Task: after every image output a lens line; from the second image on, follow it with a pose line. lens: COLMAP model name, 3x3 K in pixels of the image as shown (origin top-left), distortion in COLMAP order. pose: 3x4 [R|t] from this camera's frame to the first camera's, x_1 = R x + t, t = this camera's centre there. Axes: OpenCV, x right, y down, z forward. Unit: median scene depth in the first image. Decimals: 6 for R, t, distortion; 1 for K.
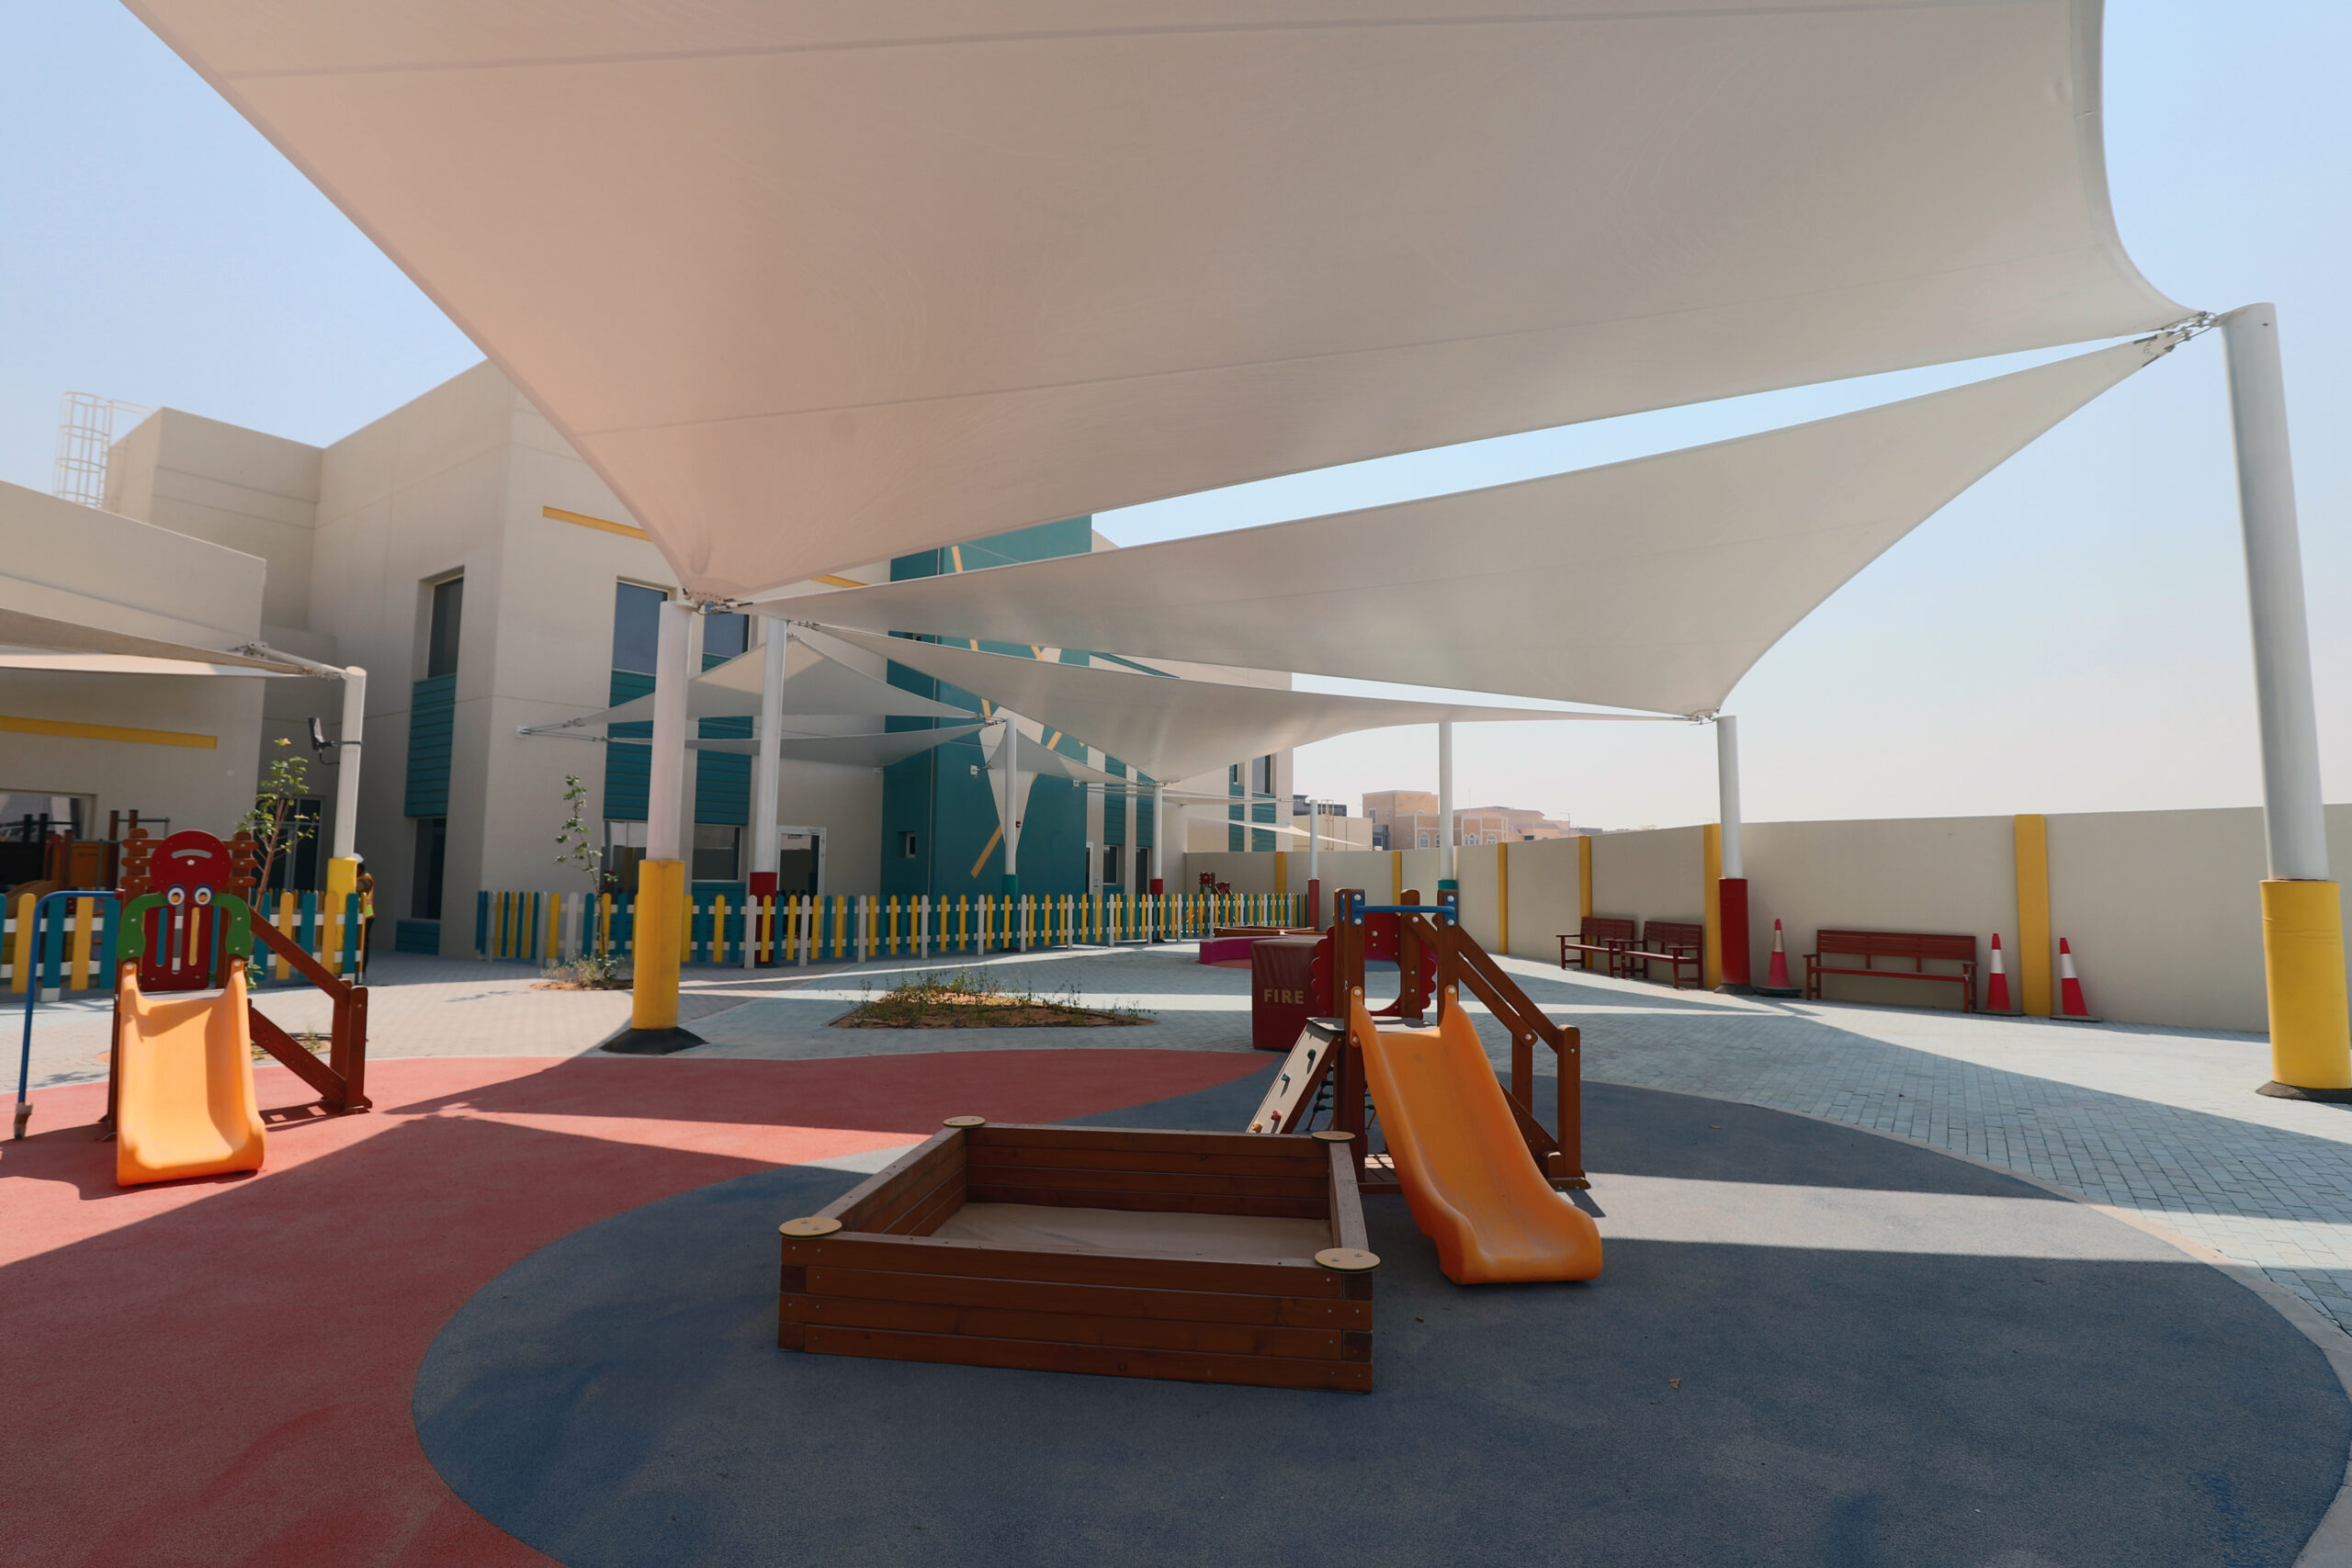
lens RADIAL K [[1139.2, 0, 1176.0], [0, 1139.2, 784.0], [0, 0, 1]] dist [-0.027620, -0.000168]
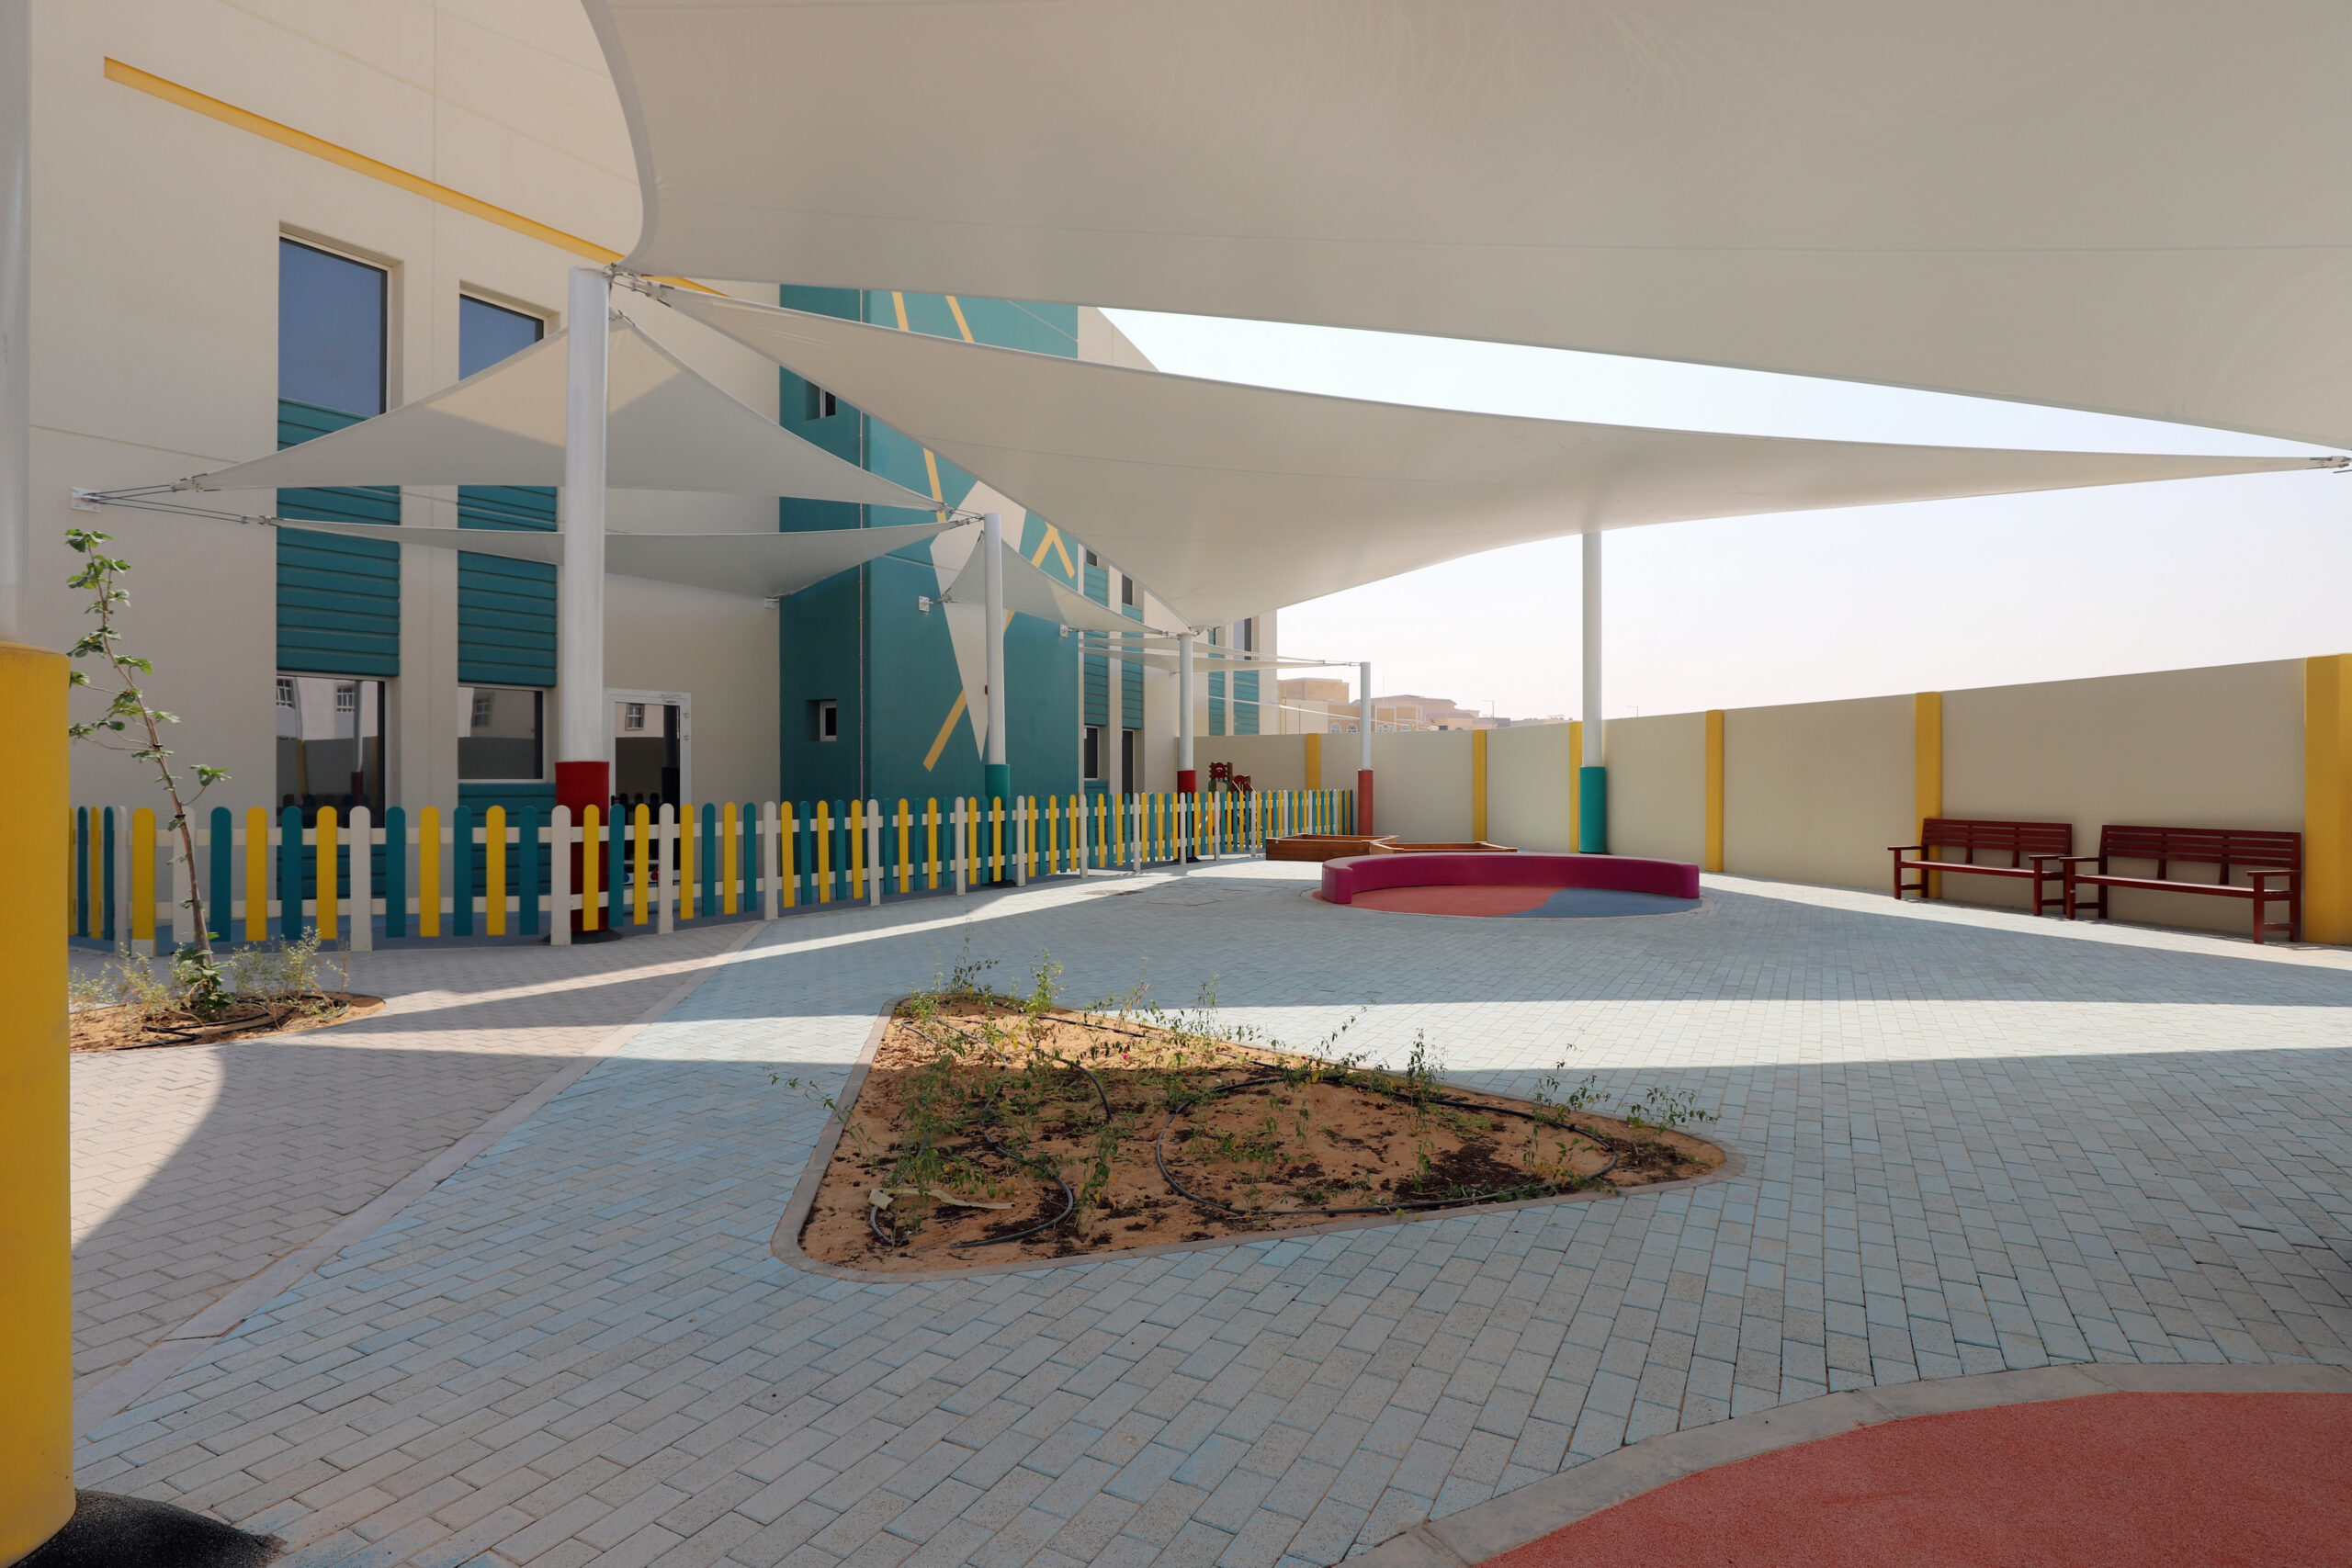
lens RADIAL K [[1211.5, 0, 1176.0], [0, 1211.5, 784.0], [0, 0, 1]] dist [-0.032398, 0.000053]
pose [[0.995314, -0.013891, 0.095697, -0.125743], [0.005240, 0.995922, 0.090065, 0.034752], [-0.096558, -0.089142, 0.991328, 0.370453]]
